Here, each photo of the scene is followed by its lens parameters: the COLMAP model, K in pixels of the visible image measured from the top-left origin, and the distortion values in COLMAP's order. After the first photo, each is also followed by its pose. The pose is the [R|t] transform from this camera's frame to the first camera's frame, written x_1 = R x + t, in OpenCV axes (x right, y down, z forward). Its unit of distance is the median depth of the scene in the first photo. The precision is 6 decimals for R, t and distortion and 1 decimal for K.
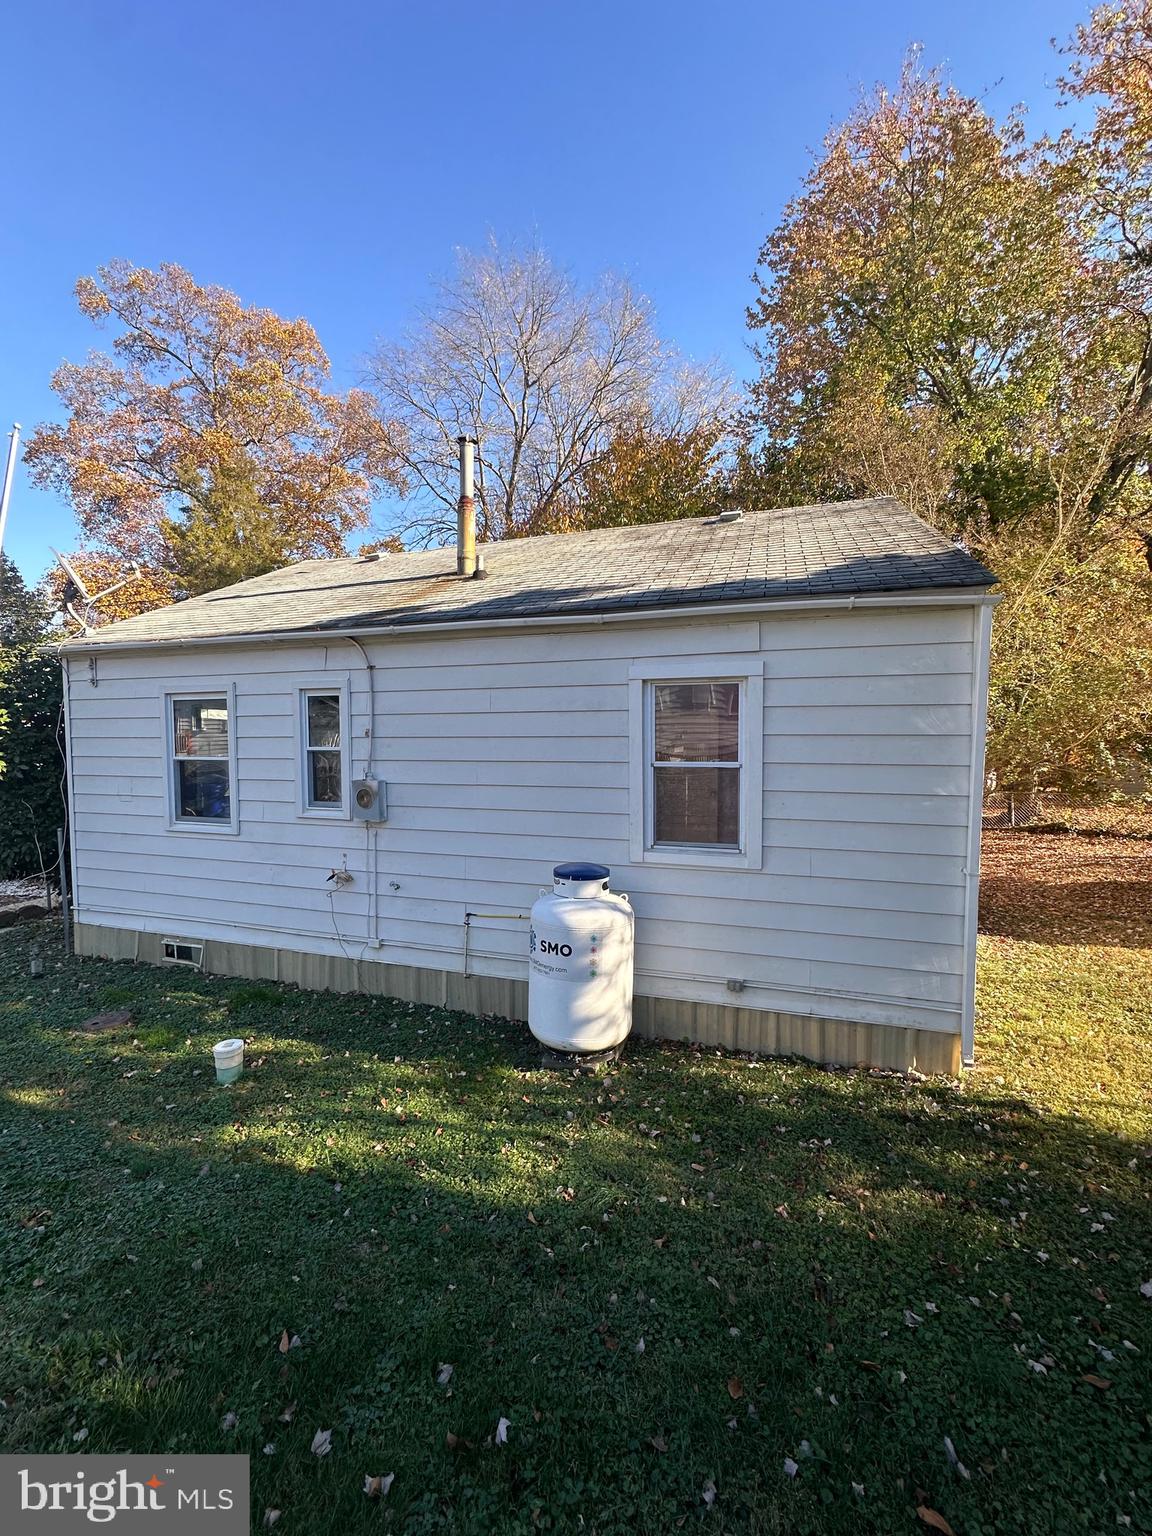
lens RADIAL K [[616.2, 0, 576.0], [0, 616.2, 768.0], [0, 0, 1]] dist [0.000180, 0.000021]
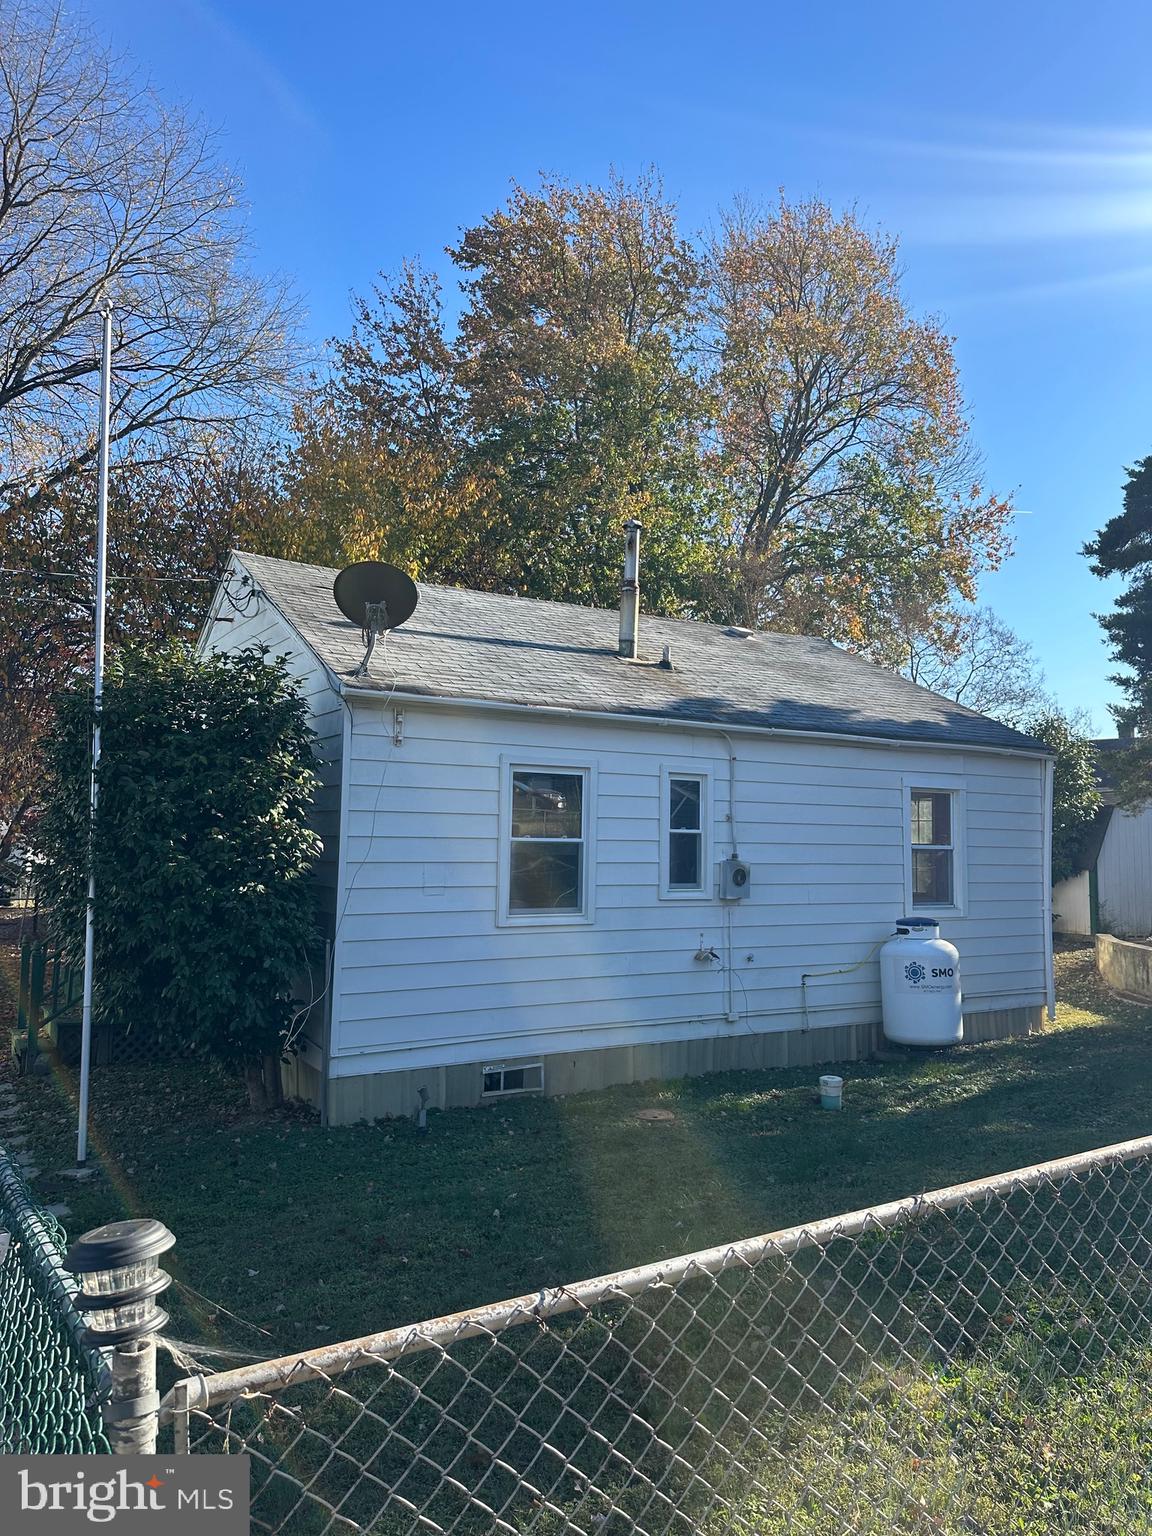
lens RADIAL K [[1067.8, 0, 576.0], [0, 1067.8, 768.0], [0, 0, 1]] dist [0.134656, -0.000120]
pose [[0.651757, 0.070403, 0.755153, -1.891470], [0.032483, 0.992177, -0.120536, 0.074295], [-0.757732, 0.103089, 0.644372, -0.028753]]
